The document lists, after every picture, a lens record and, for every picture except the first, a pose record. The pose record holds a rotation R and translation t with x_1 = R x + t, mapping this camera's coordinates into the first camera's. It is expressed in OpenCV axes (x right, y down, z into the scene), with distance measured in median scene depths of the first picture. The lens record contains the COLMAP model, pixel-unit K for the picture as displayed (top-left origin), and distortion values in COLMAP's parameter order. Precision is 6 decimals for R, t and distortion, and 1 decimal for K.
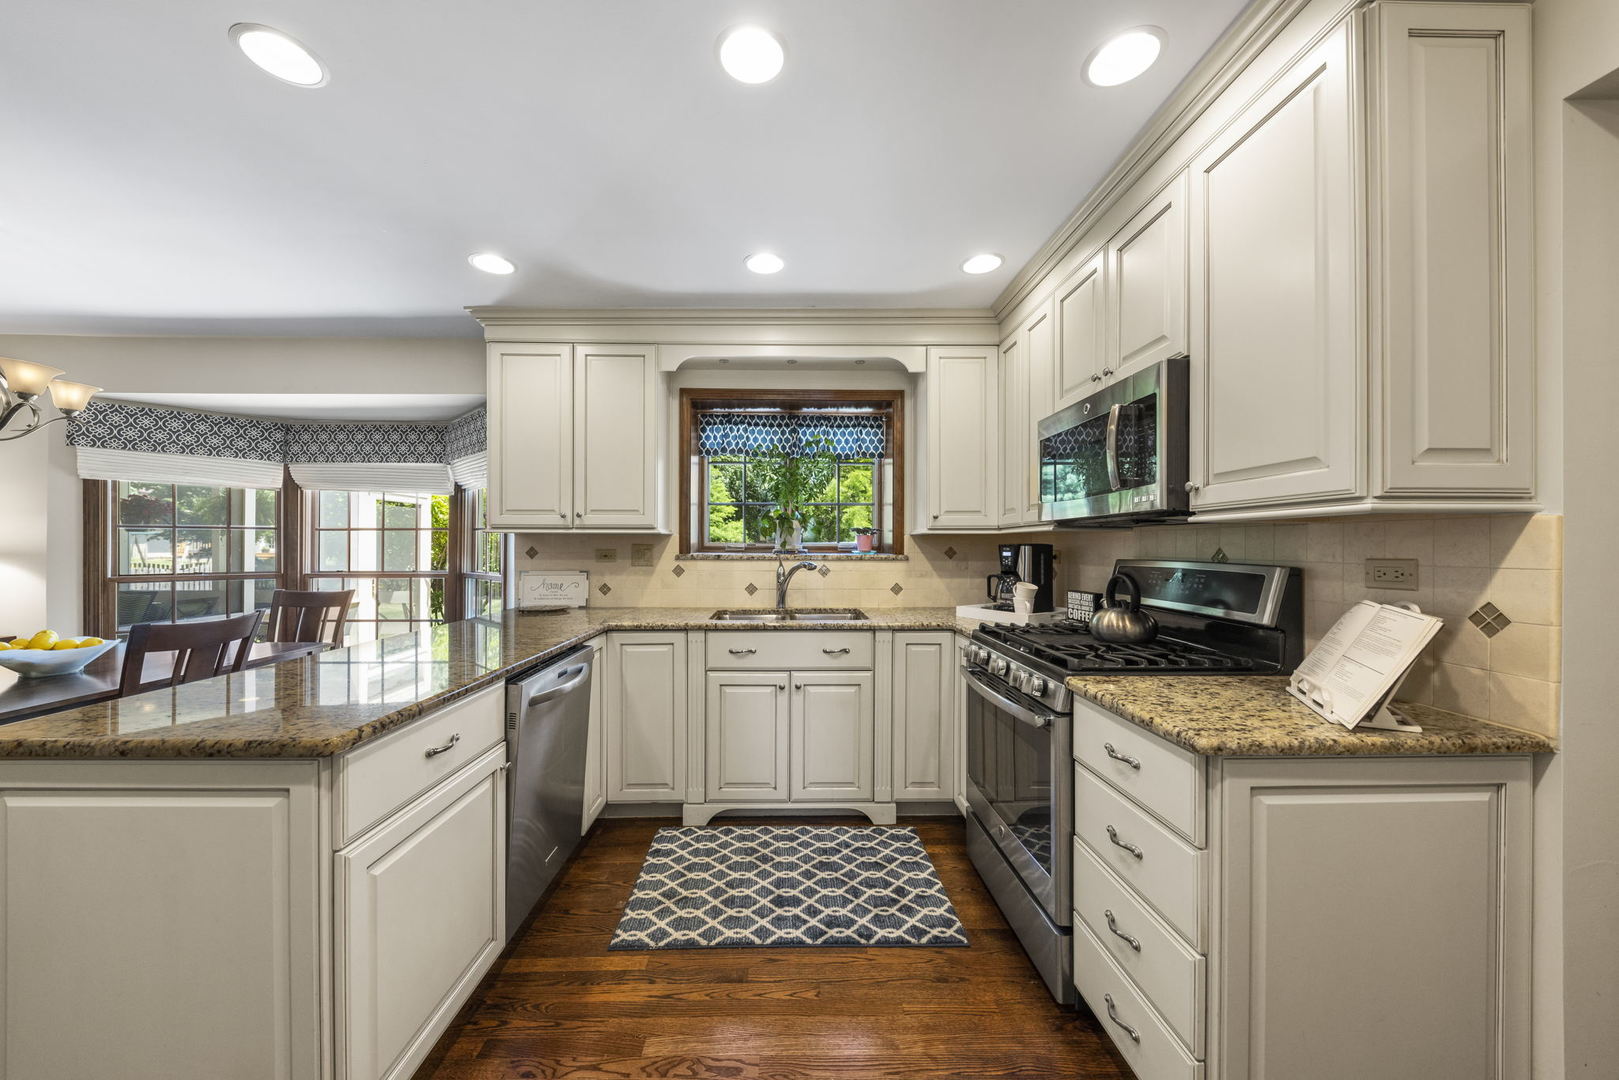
lens RADIAL K [[562.9, 0, 799.5], [0, 562.9, 543.4], [0, 0, 1]] dist [-0.011564, -0.000010]
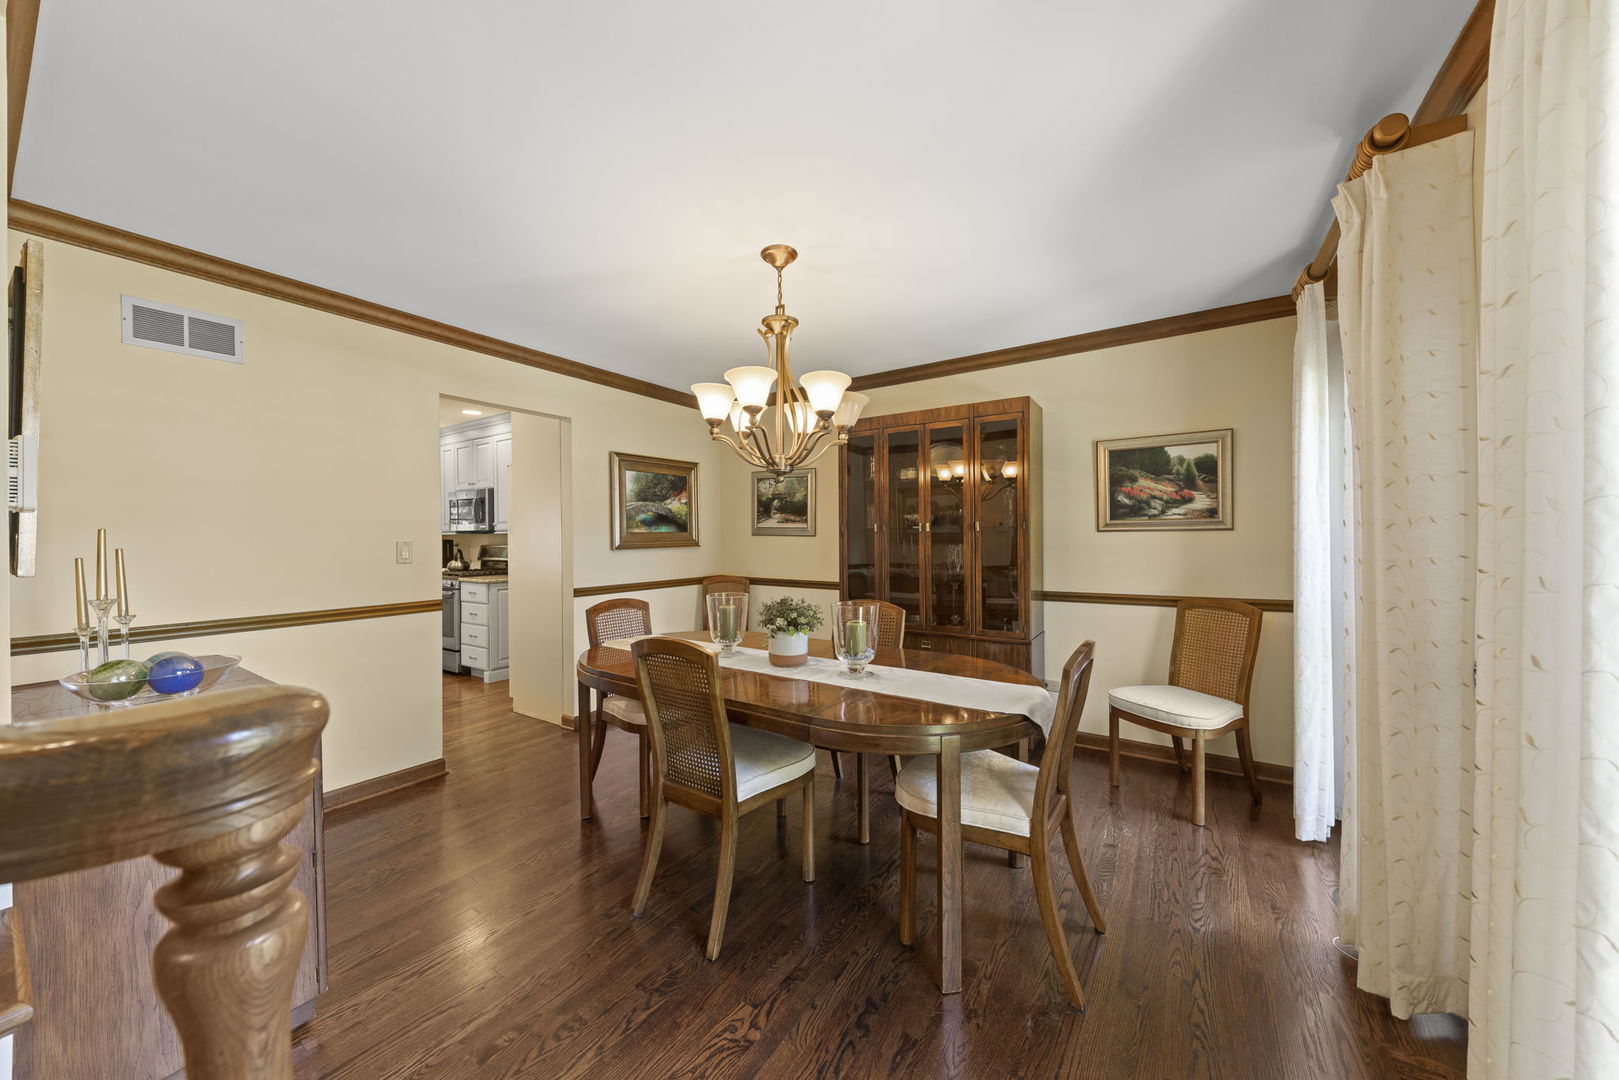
lens RADIAL K [[558.2, 0, 806.8], [0, 558.2, 537.9], [0, 0, 1]] dist [0.014676, -0.010206]
pose [[0.565961, -0.012088, 0.824344, -0.600233], [0.005735, 0.999926, 0.010725, -0.019831], [-0.824412, -0.001342, 0.565988, -1.417825]]
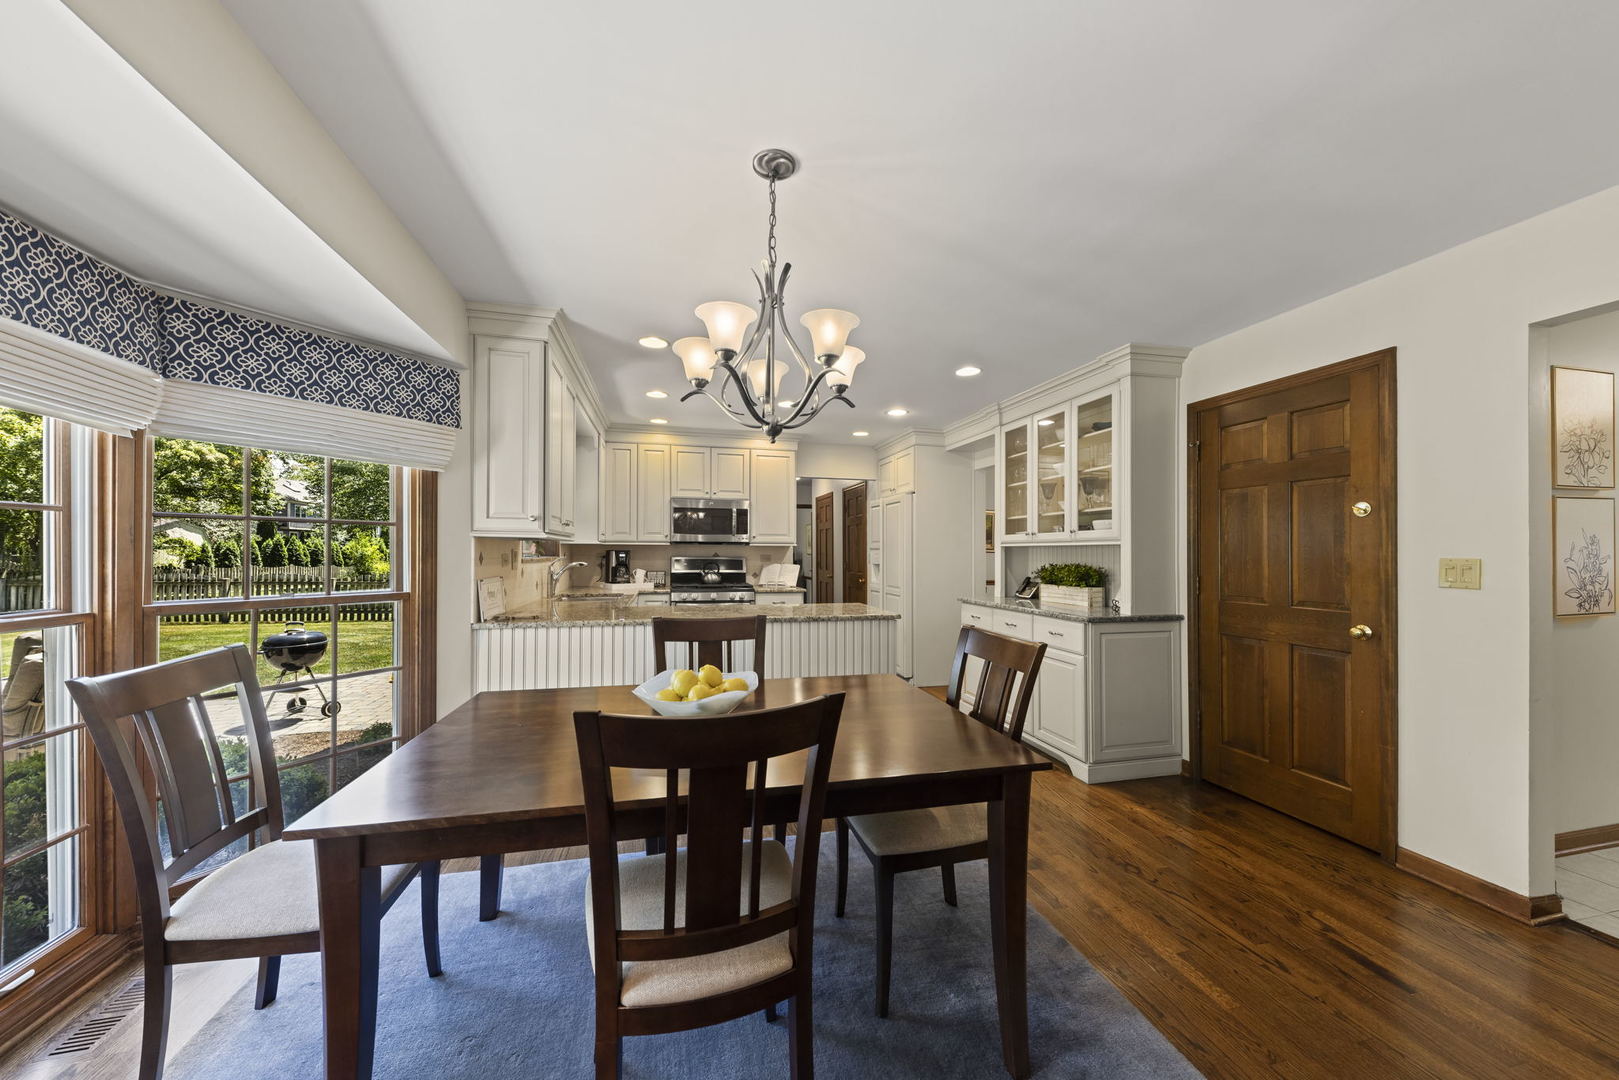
lens RADIAL K [[562.9, 0, 799.5], [0, 562.9, 543.4], [0, 0, 1]] dist [-0.011564, -0.000010]
pose [[-0.208437, 0.013061, 0.977949, -1.550333], [-0.010344, 0.999825, -0.015558, 0.000946], [-0.977981, -0.013359, -0.208265, 0.743612]]
